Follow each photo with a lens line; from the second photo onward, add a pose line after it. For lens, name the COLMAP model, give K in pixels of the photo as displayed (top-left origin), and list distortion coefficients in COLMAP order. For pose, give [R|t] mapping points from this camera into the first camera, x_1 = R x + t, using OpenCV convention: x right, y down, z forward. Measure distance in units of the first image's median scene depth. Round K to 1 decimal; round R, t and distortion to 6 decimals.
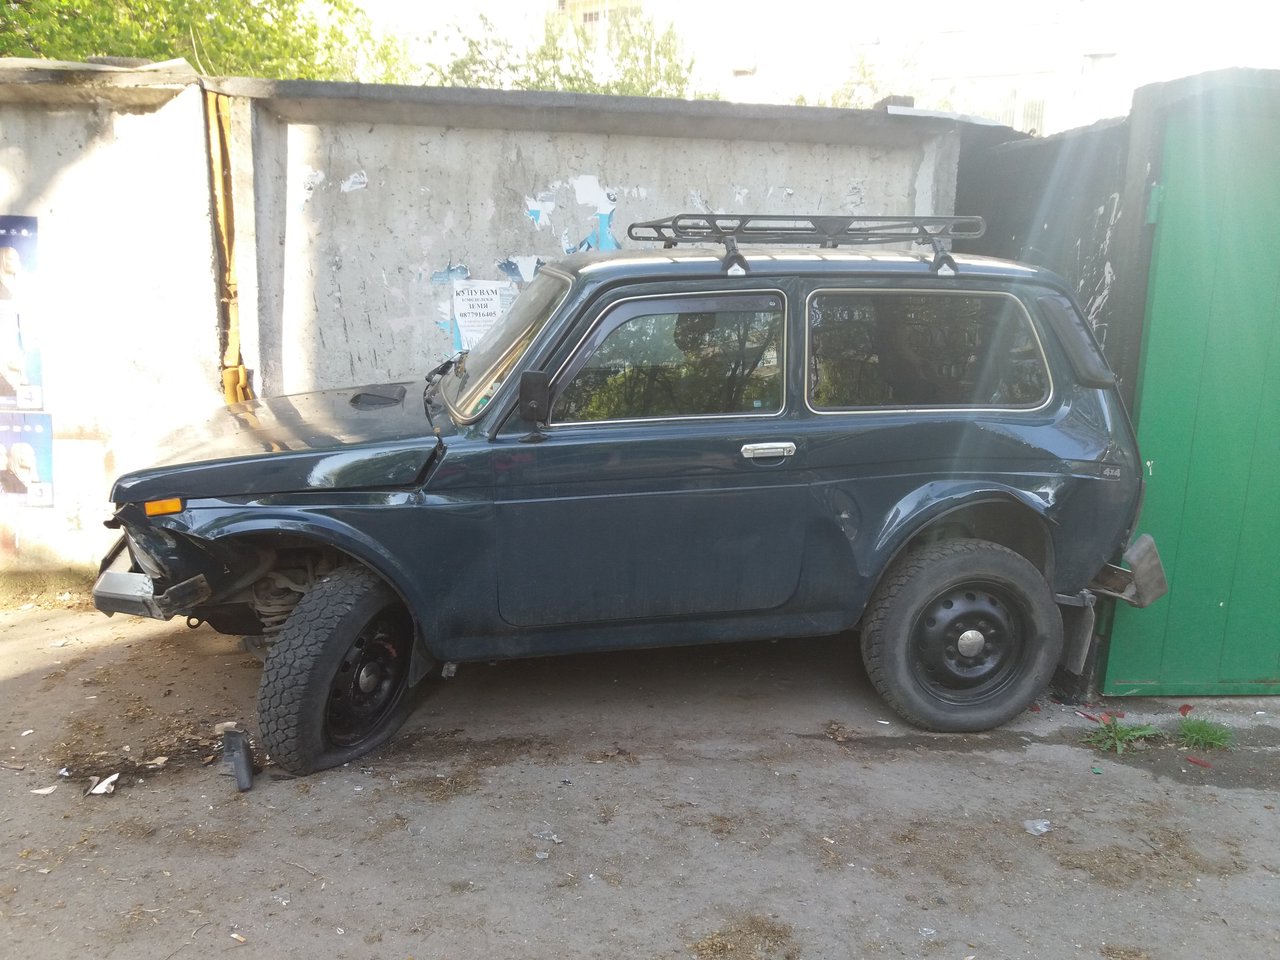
lens RADIAL K [[1023.1, 0, 640.0], [0, 1023.1, 480.0], [0, 0, 1]] dist [0.016010, -0.007243]
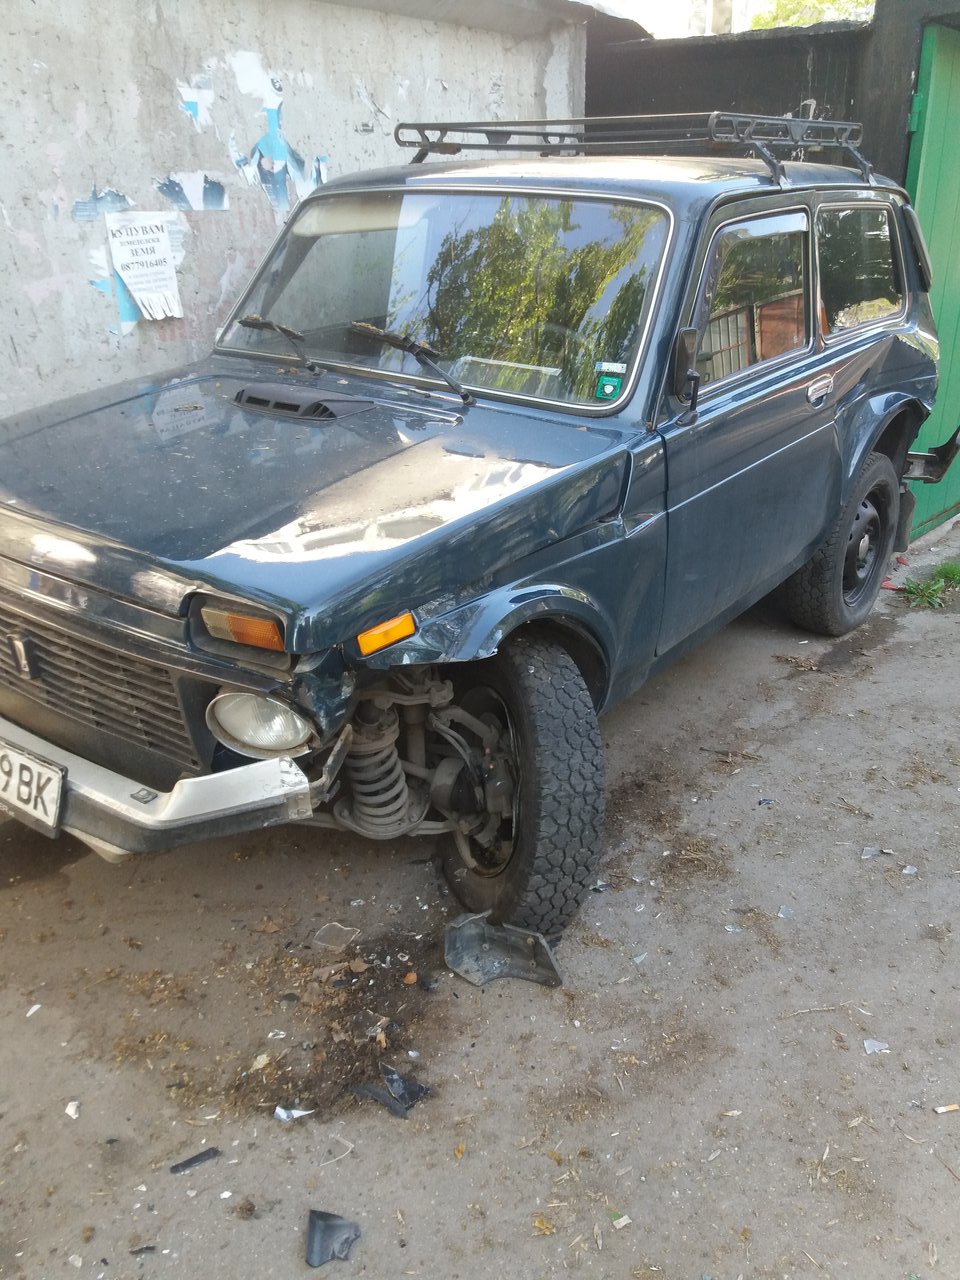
lens RADIAL K [[1025.7, 0, 480.0], [0, 1025.7, 640.0], [0, 0, 1]] dist [-0.049417, -0.003104]
pose [[0.733481, -0.296386, 0.611687, -0.480281], [0.158447, 0.949687, 0.270165, -0.072175], [-0.660985, -0.101241, 0.743539, 0.332885]]
